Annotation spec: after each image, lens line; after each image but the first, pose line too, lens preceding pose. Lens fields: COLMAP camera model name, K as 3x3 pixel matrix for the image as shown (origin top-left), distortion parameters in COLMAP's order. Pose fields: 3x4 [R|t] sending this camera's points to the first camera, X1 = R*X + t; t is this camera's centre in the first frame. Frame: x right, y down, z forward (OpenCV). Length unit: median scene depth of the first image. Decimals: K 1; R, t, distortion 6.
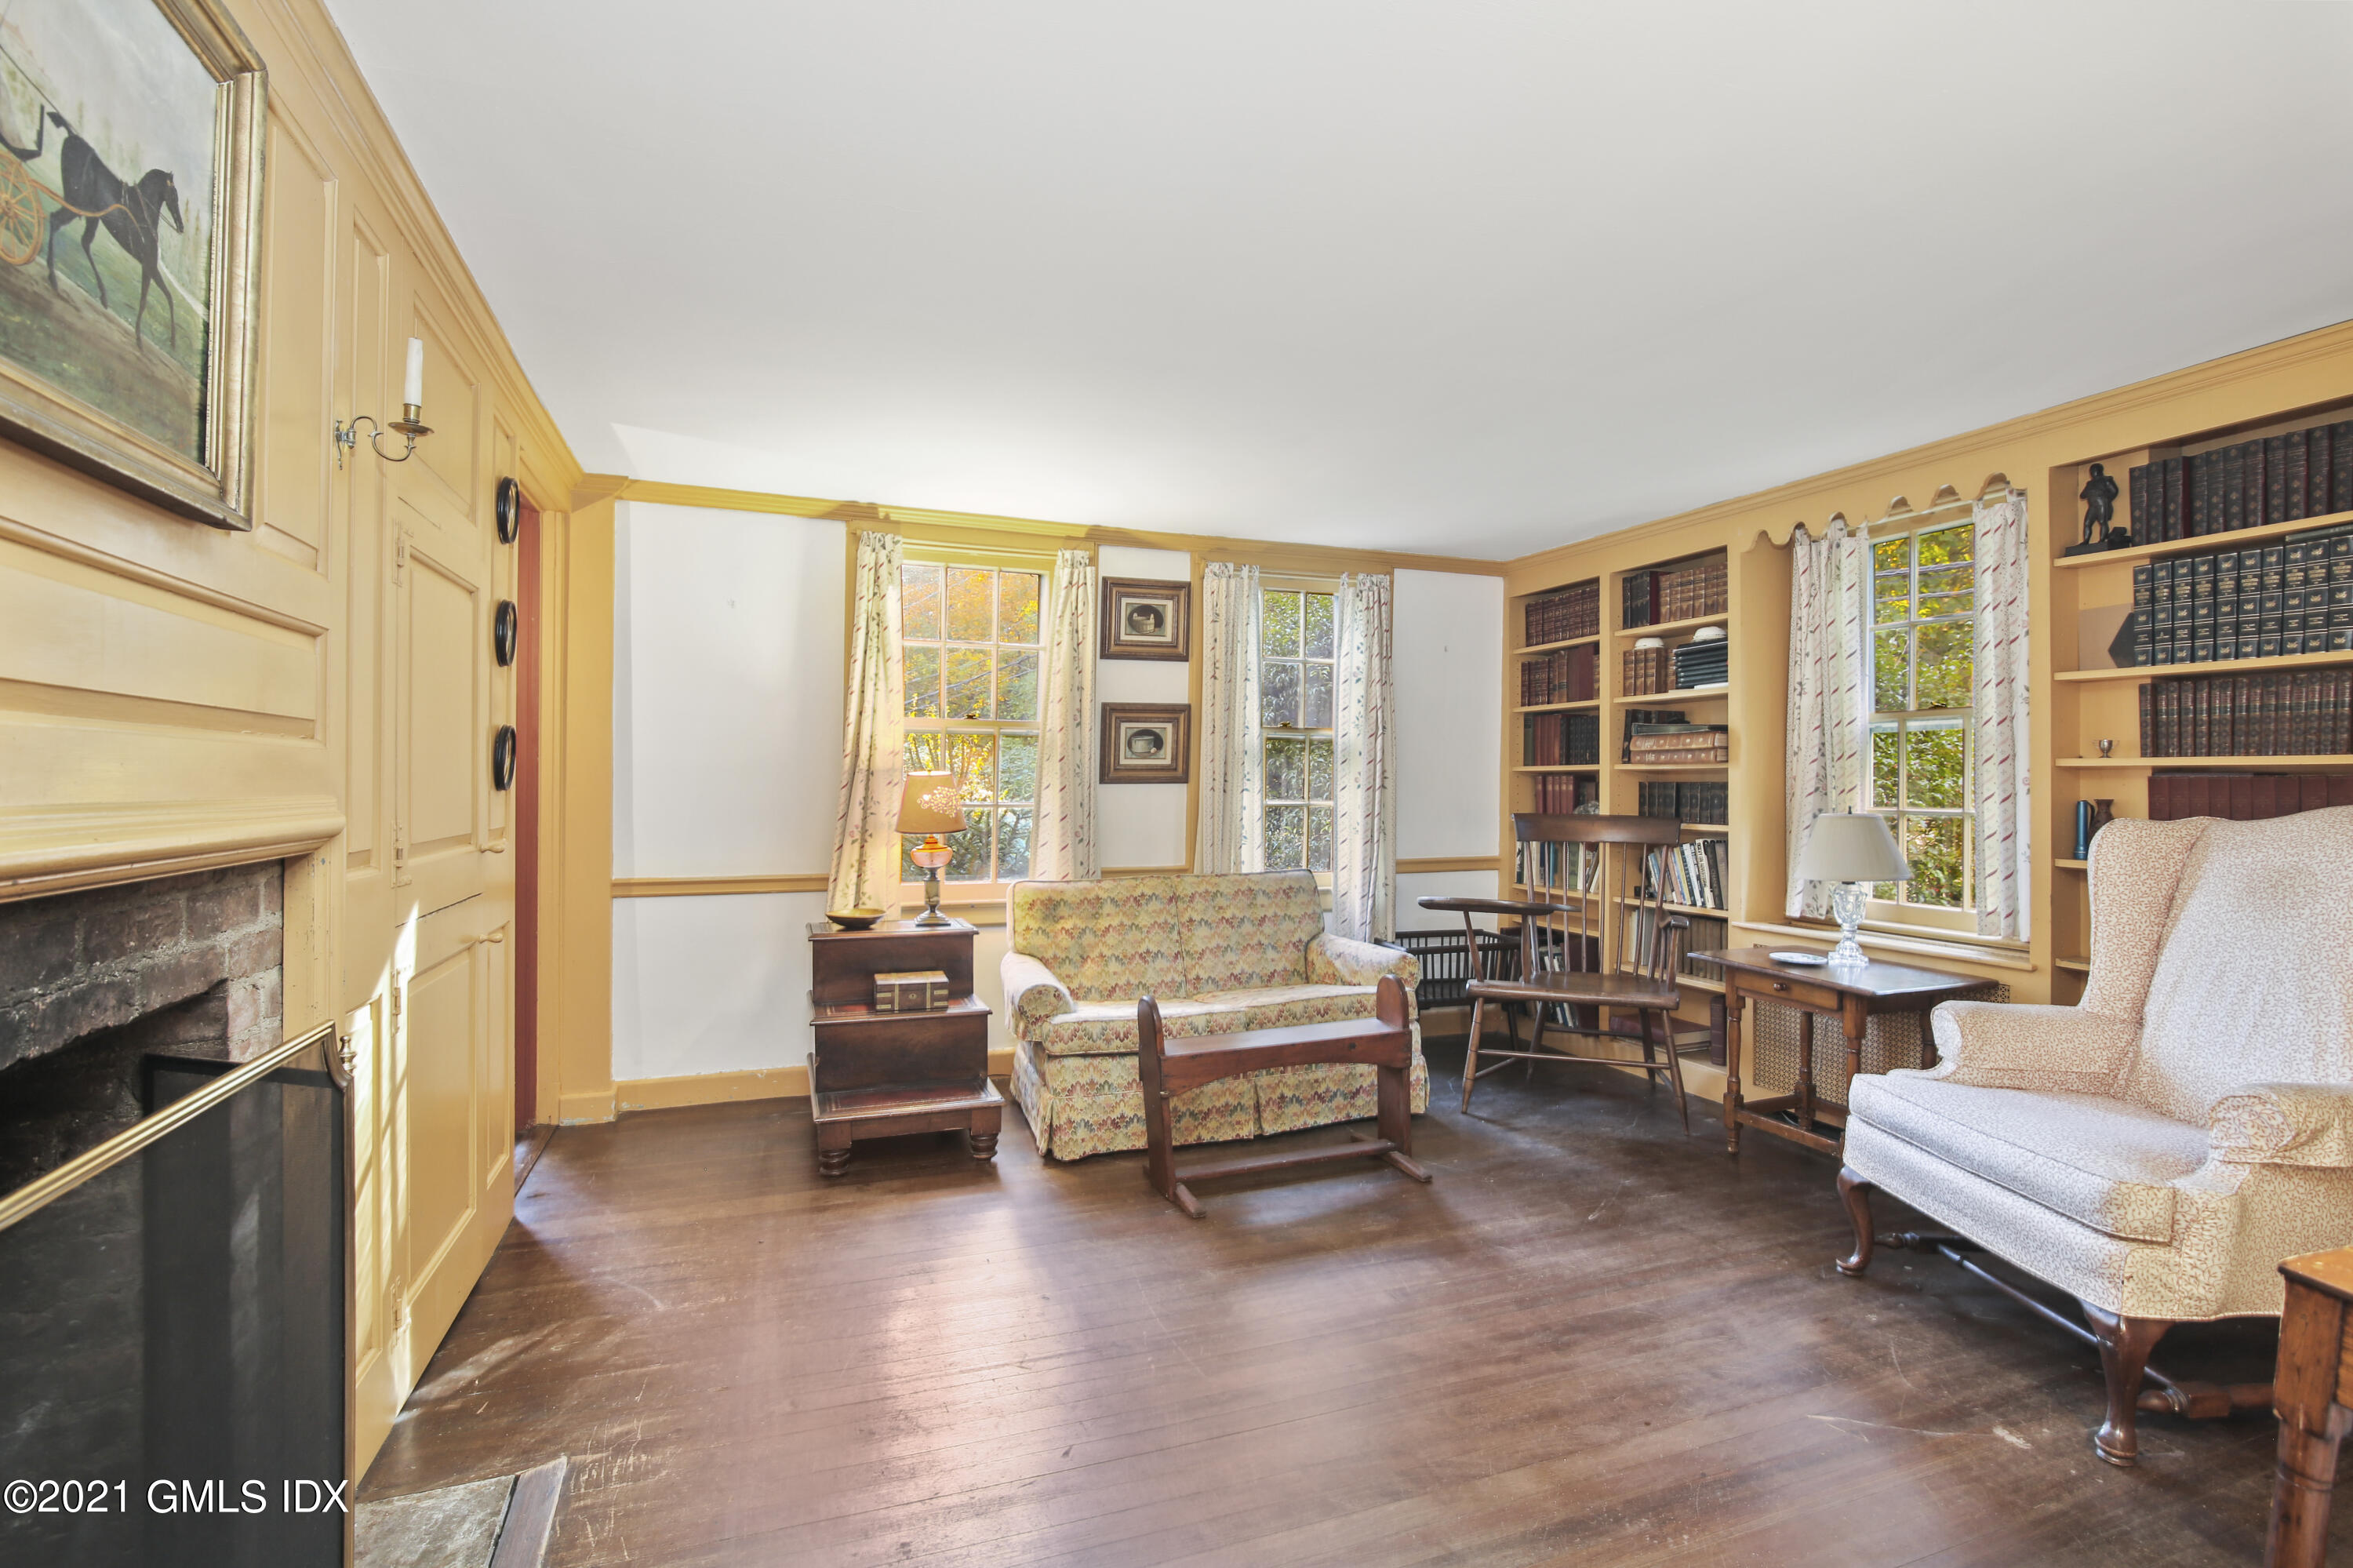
lens RADIAL K [[1066.8, 0, 1185.2], [0, 1066.8, 772.3], [0, 0, 1]] dist [-0.016642, 0.000087]
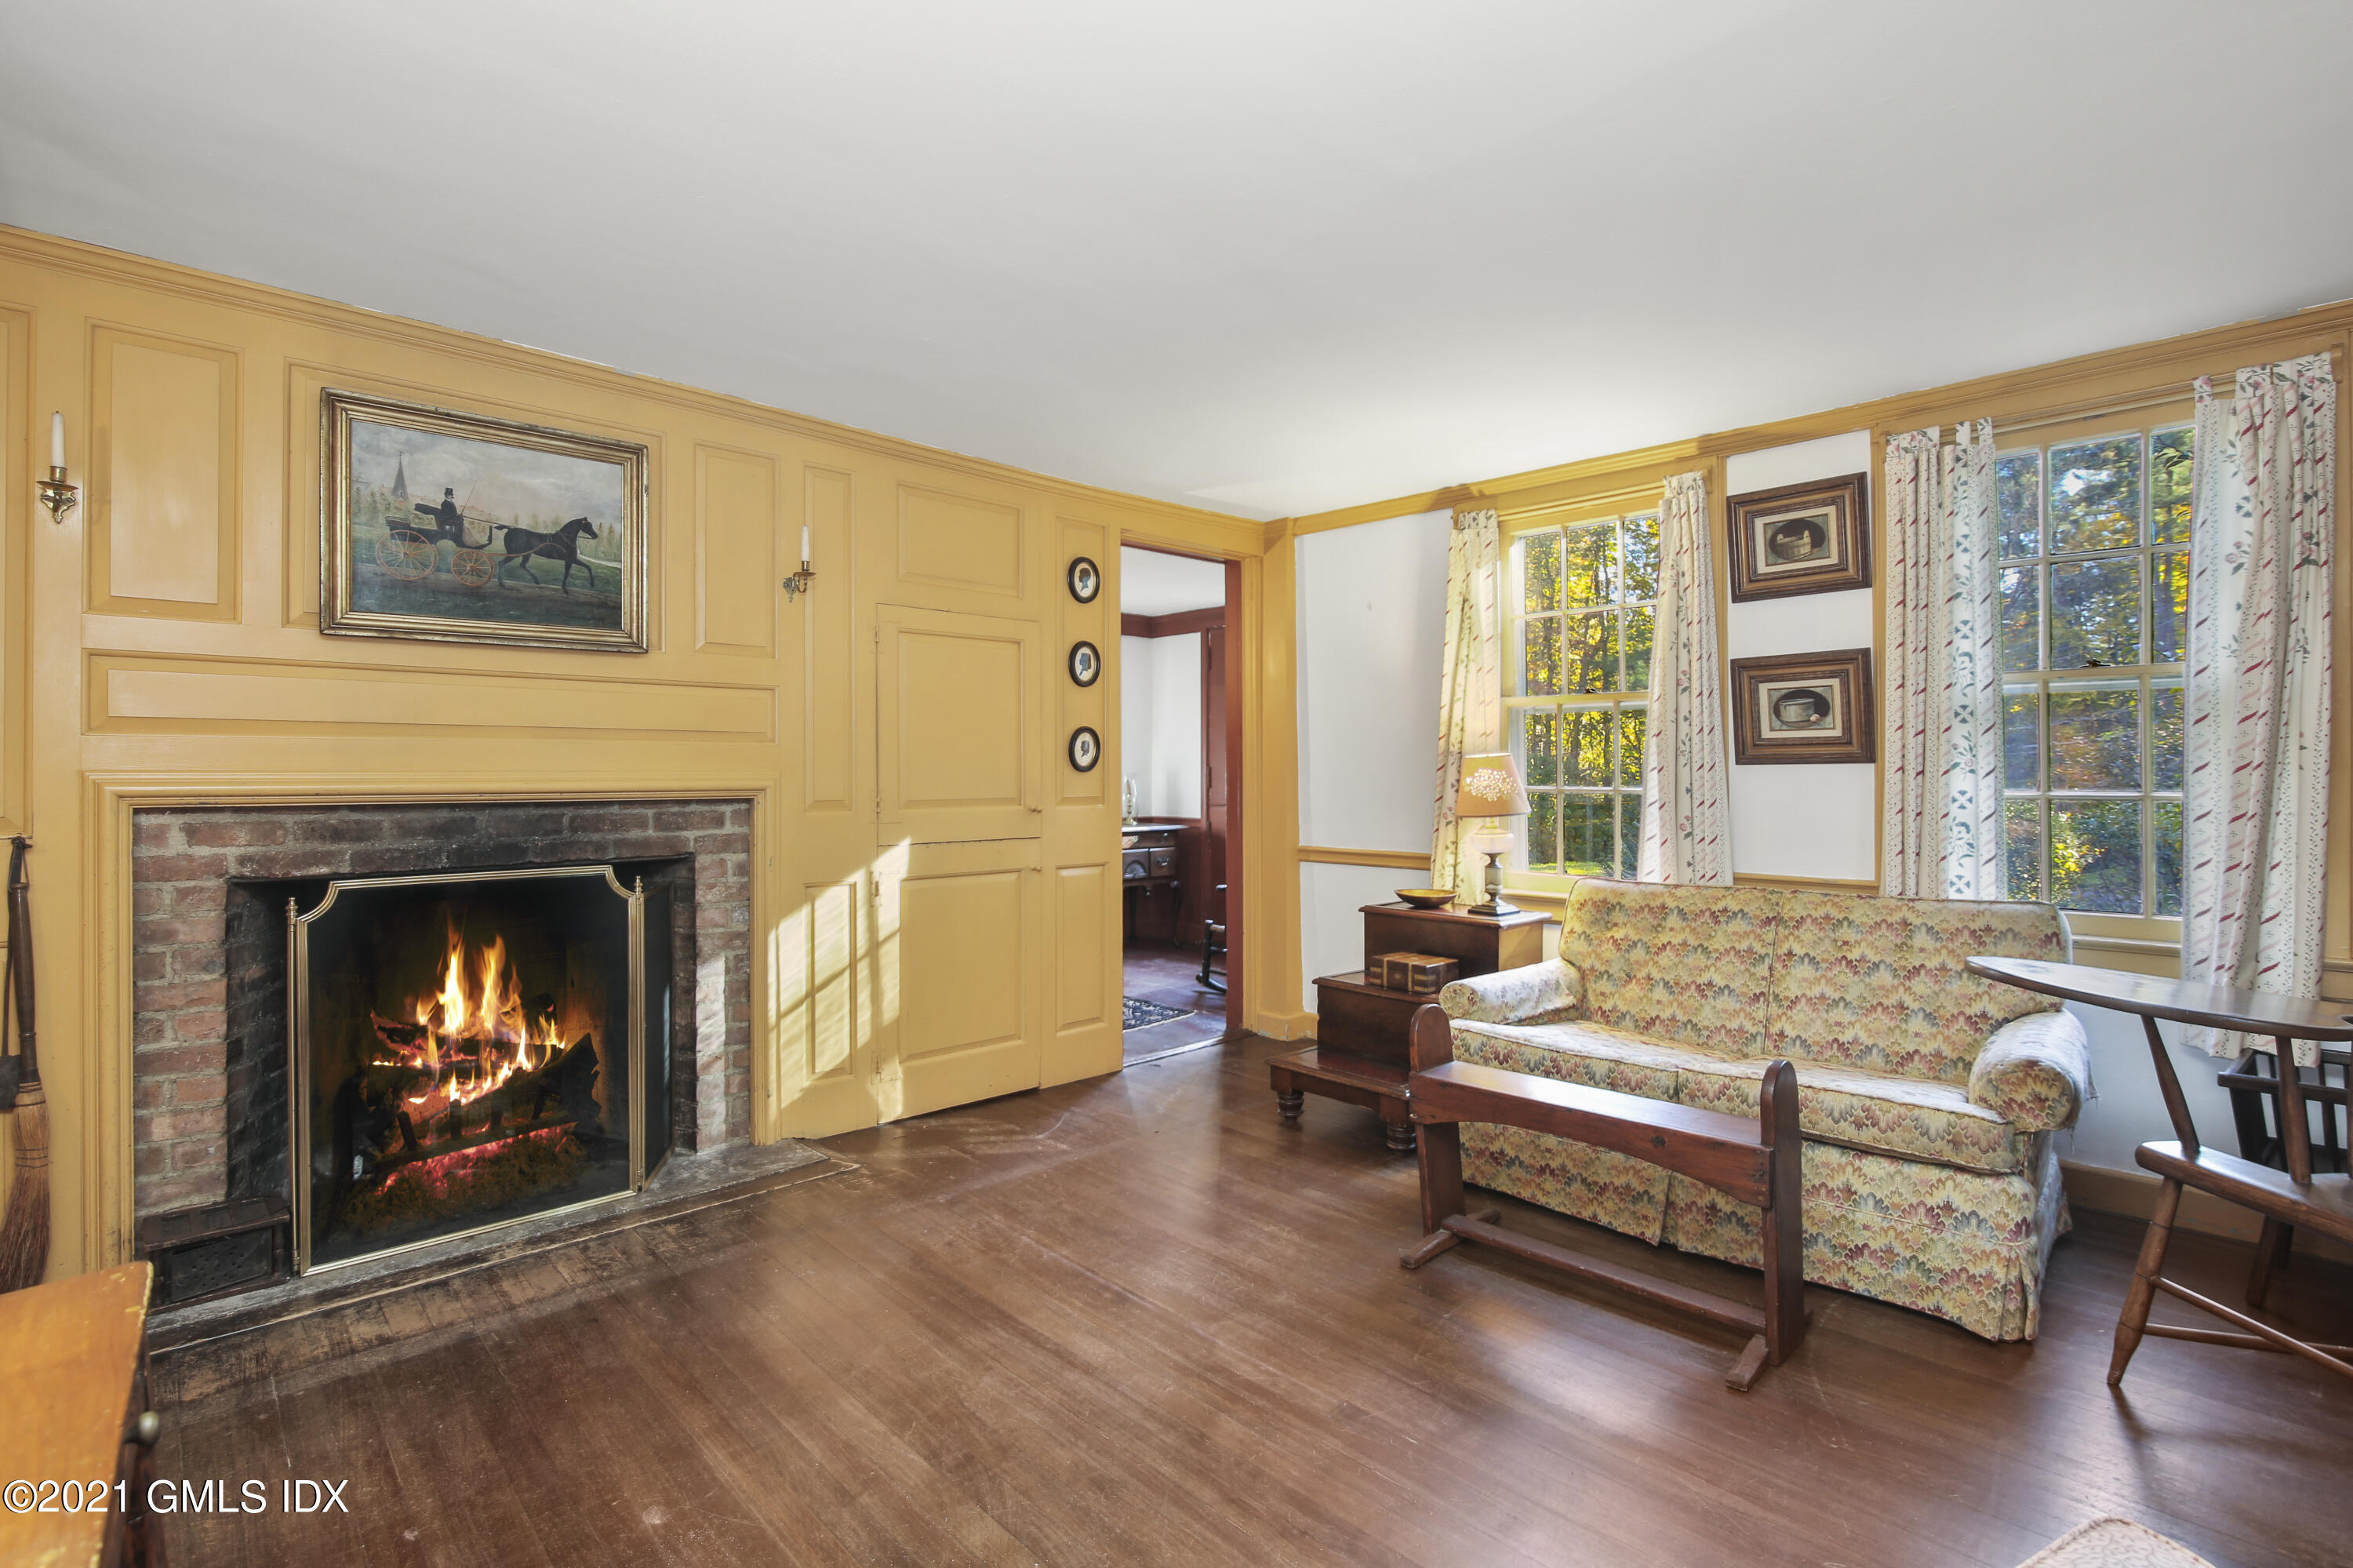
lens RADIAL K [[1108.9, 0, 1184.3], [0, 1108.9, 760.1], [0, 0, 1]] dist [-0.020821, -0.000019]
pose [[0.391777, -0.014412, -0.919947, 0.542012], [0.010231, 0.999884, -0.011307, 0.013797], [0.920003, -0.004982, 0.391879, 0.347076]]
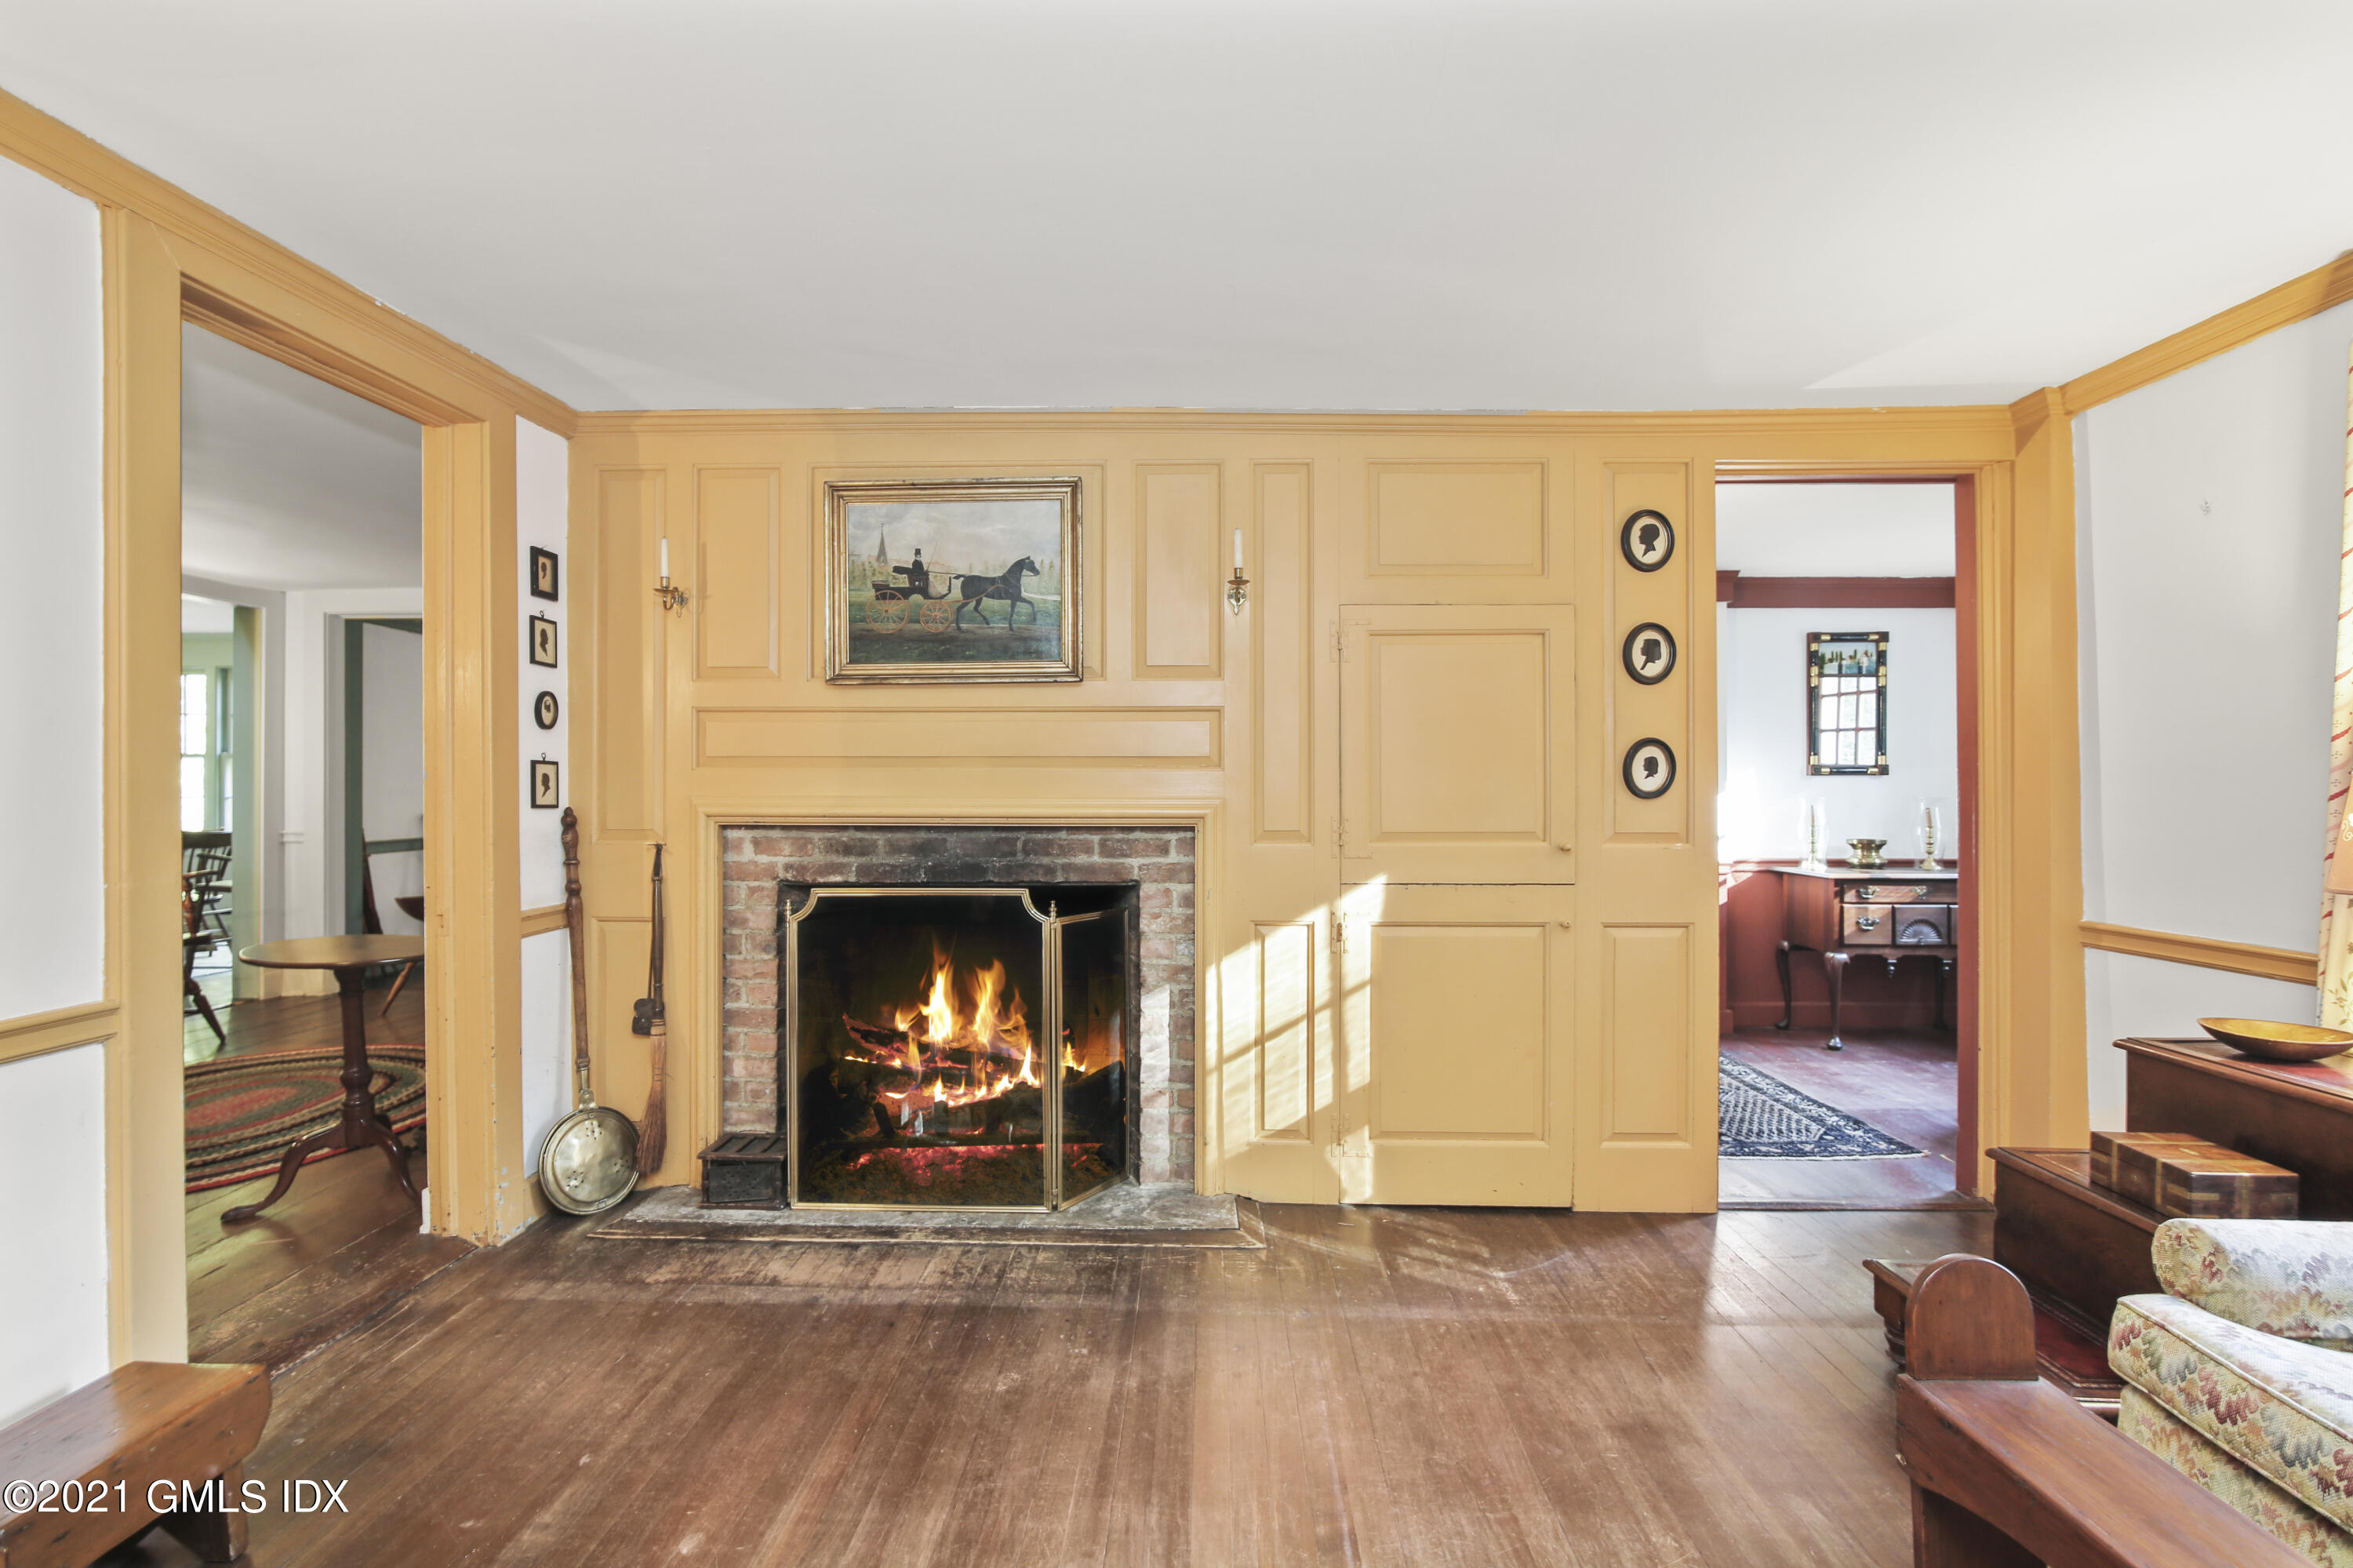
lens RADIAL K [[1122.0, 0, 1176.5], [0, 1122.0, 784.0], [0, 0, 1]] dist [-0.022504, 0.000494]
pose [[-0.393223, -0.009390, -0.919395, 0.396469], [0.005244, 0.999909, -0.012455, 0.009778], [0.919428, -0.009719, -0.393138, 0.662803]]
